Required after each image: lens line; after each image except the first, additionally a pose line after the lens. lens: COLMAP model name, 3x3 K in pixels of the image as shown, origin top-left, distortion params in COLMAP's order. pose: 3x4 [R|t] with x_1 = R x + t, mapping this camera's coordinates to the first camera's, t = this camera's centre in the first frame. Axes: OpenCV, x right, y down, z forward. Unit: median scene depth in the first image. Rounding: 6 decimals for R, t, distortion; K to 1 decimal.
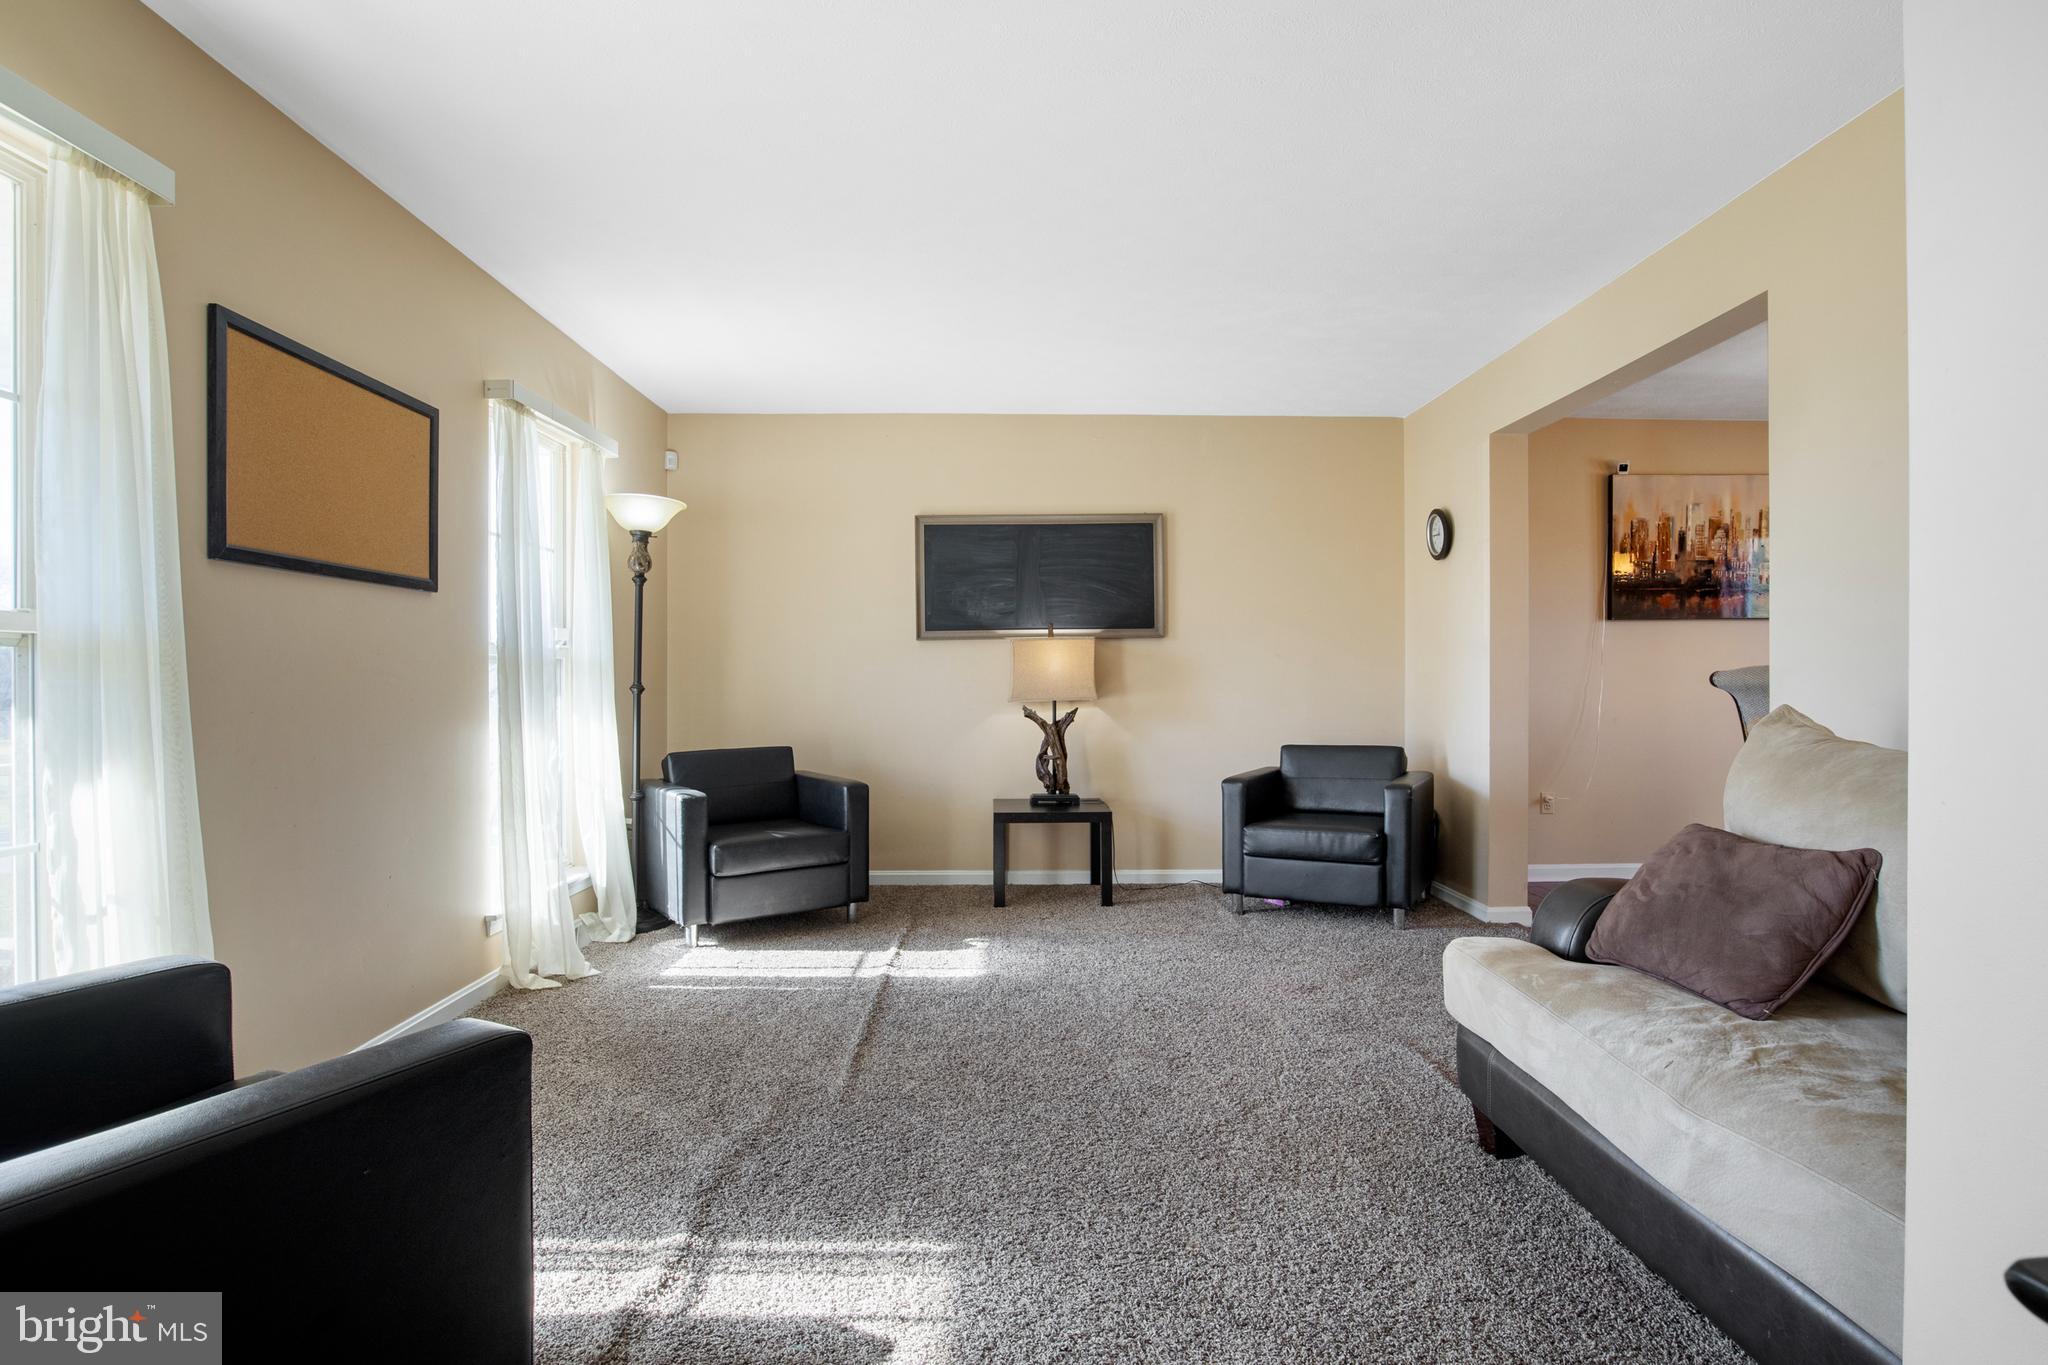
lens RADIAL K [[1040.7, 0, 1033.4], [0, 1040.7, 682.3], [0, 0, 1]] dist [-0.046611, 0.018172]
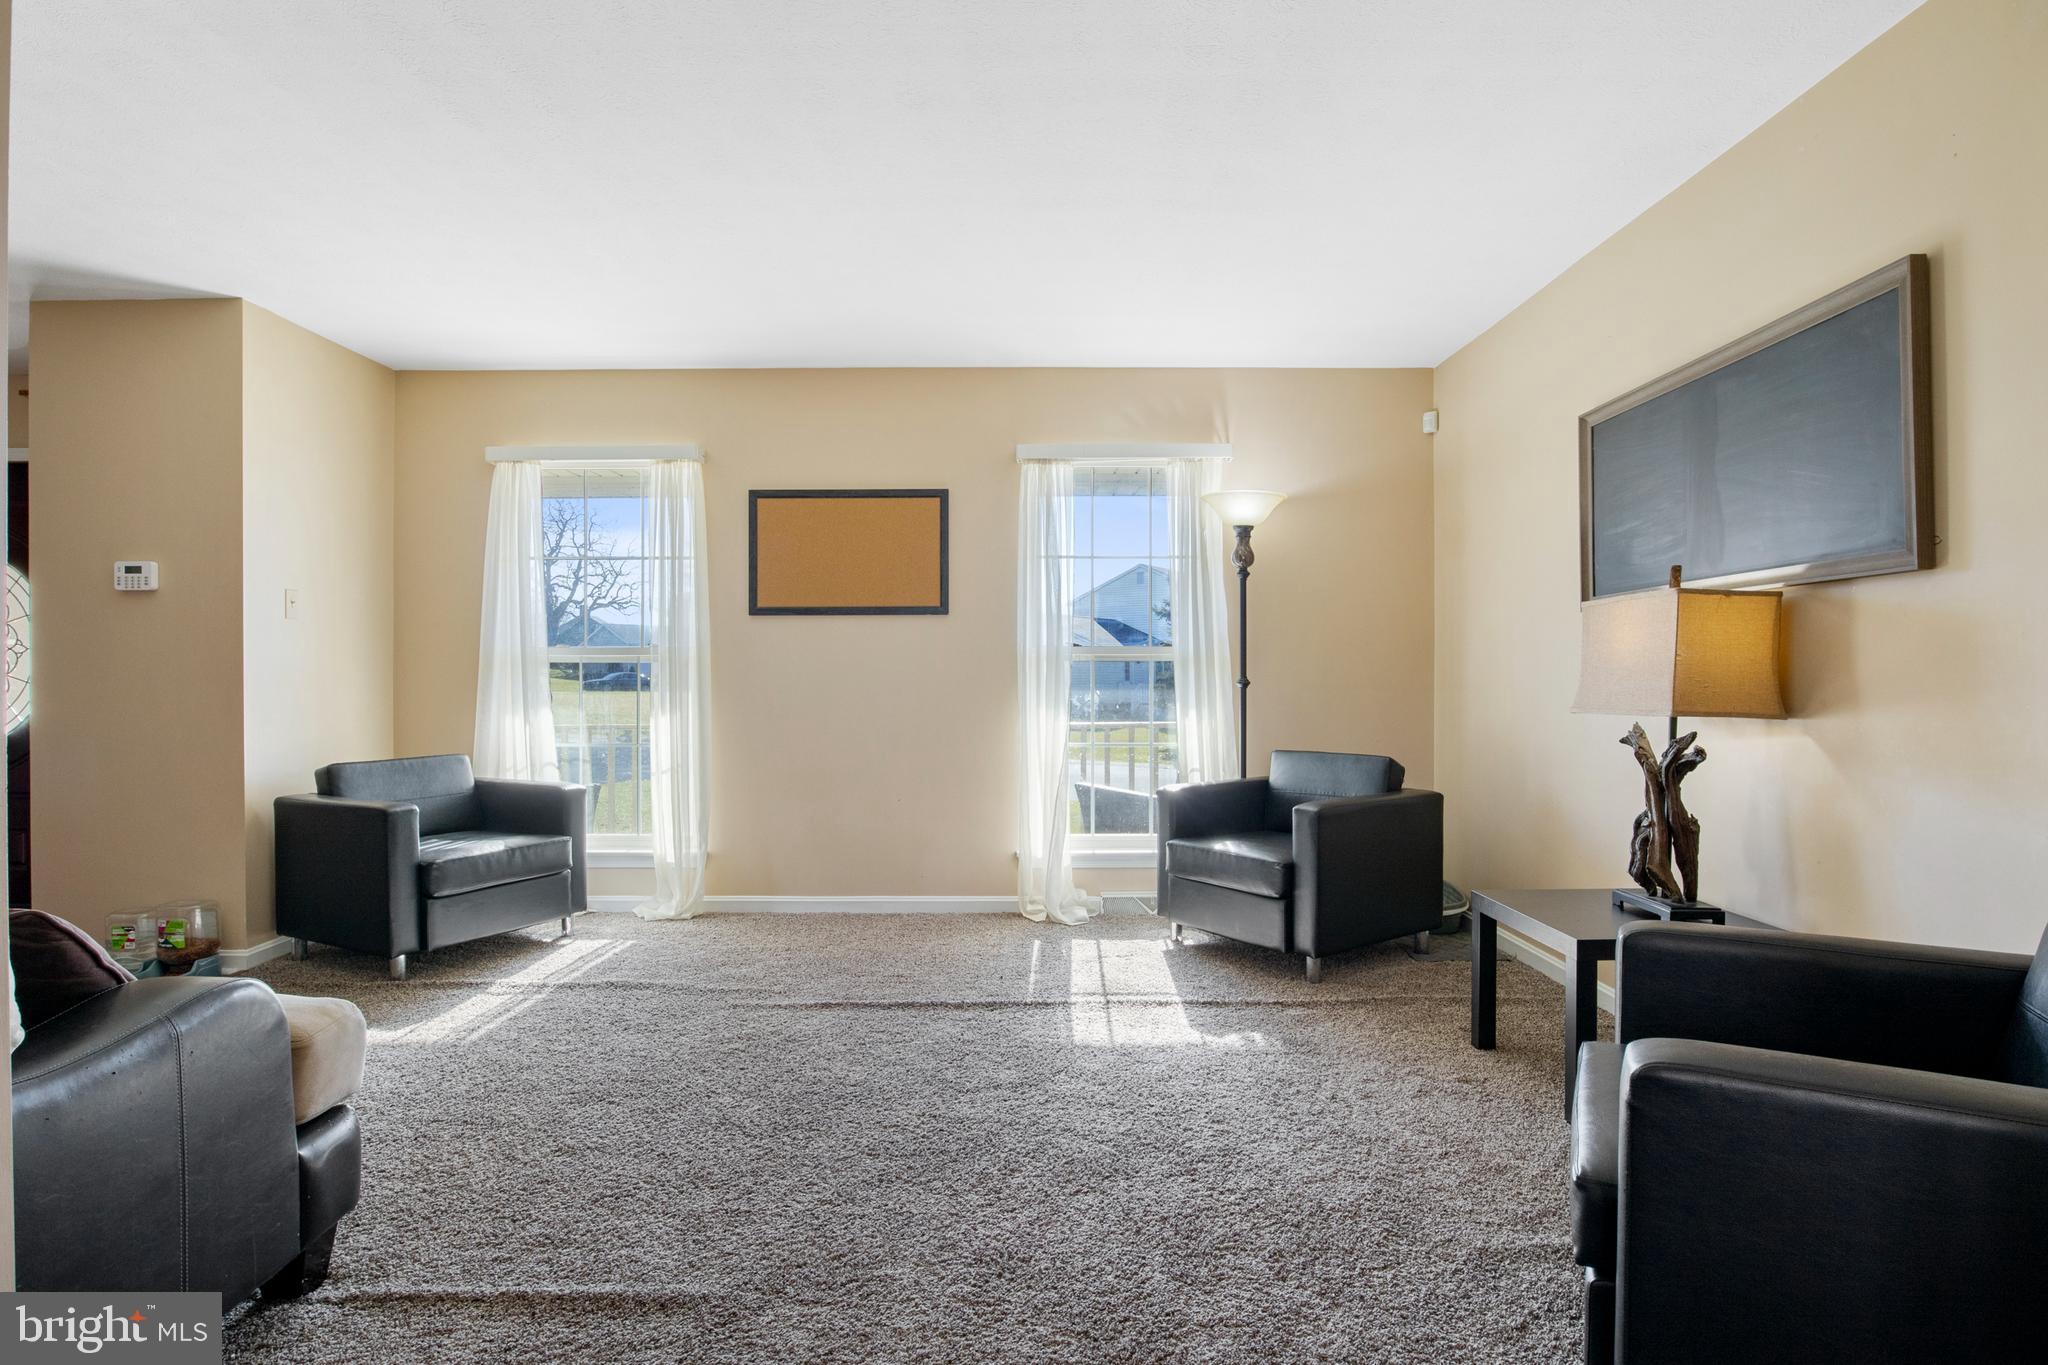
lens RADIAL K [[1035.8, 0, 1033.7], [0, 1035.8, 671.2], [0, 0, 1]] dist [-0.037461, 0.012551]
pose [[-0.027279, 0.003127, -0.999623, 0.769620], [0.000863, 0.999995, 0.003105, -0.010013], [0.999627, -0.000778, -0.027281, 1.005646]]
